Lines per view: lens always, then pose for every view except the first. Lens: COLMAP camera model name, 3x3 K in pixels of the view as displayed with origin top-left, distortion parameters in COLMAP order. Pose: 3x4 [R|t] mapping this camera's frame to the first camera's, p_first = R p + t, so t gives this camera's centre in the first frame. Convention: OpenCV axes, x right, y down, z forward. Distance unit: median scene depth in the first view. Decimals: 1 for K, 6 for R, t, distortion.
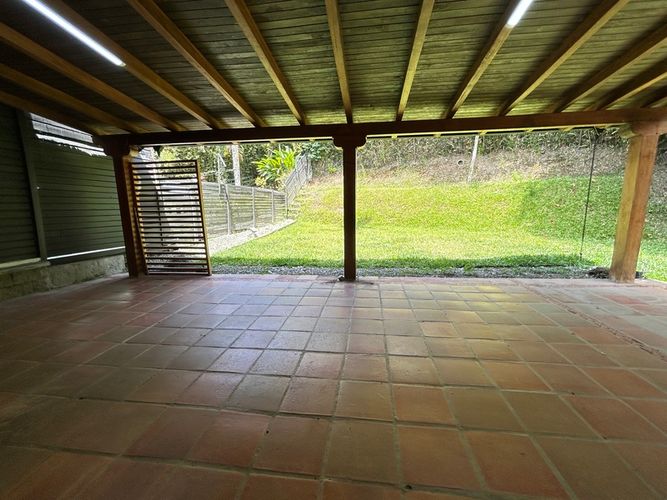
lens RADIAL K [[270.0, 0, 334.6], [0, 270.0, 249.1], [0, 0, 1]] dist [-0.001801, 0.000280]
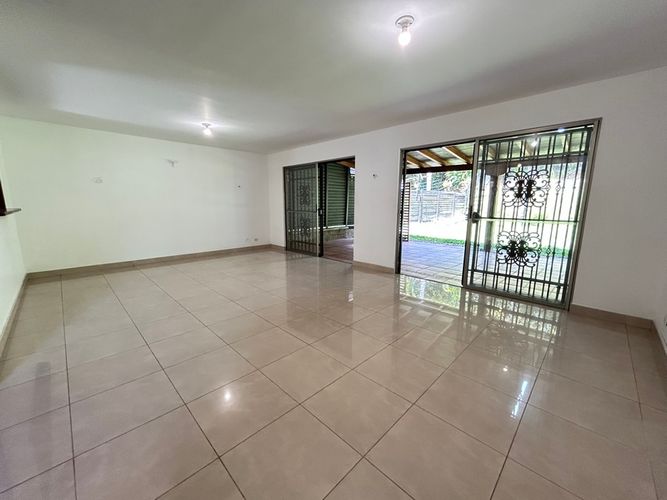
lens RADIAL K [[270.0, 0, 334.6], [0, 270.0, 249.1], [0, 0, 1]] dist [-0.001801, 0.000280]
pose [[0.789220, 0.126655, -0.600908, 0.352413], [-0.115796, 0.991640, 0.056928, 0.120548], [0.603095, 0.024654, 0.797289, -1.028973]]
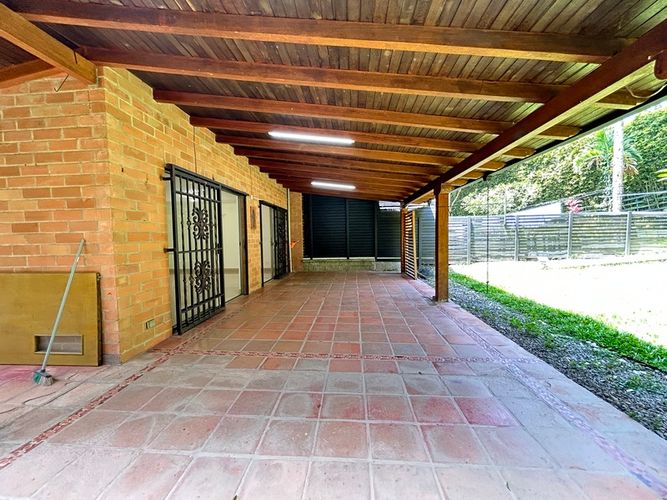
lens RADIAL K [[270.0, 0, 334.6], [0, 270.0, 249.1], [0, 0, 1]] dist [-0.001801, 0.000280]
pose [[0.042987, 0.063386, -0.997063, 1.333387], [-0.142886, 0.988116, 0.056657, -0.123647], [0.988805, 0.140031, 0.051533, 0.489736]]
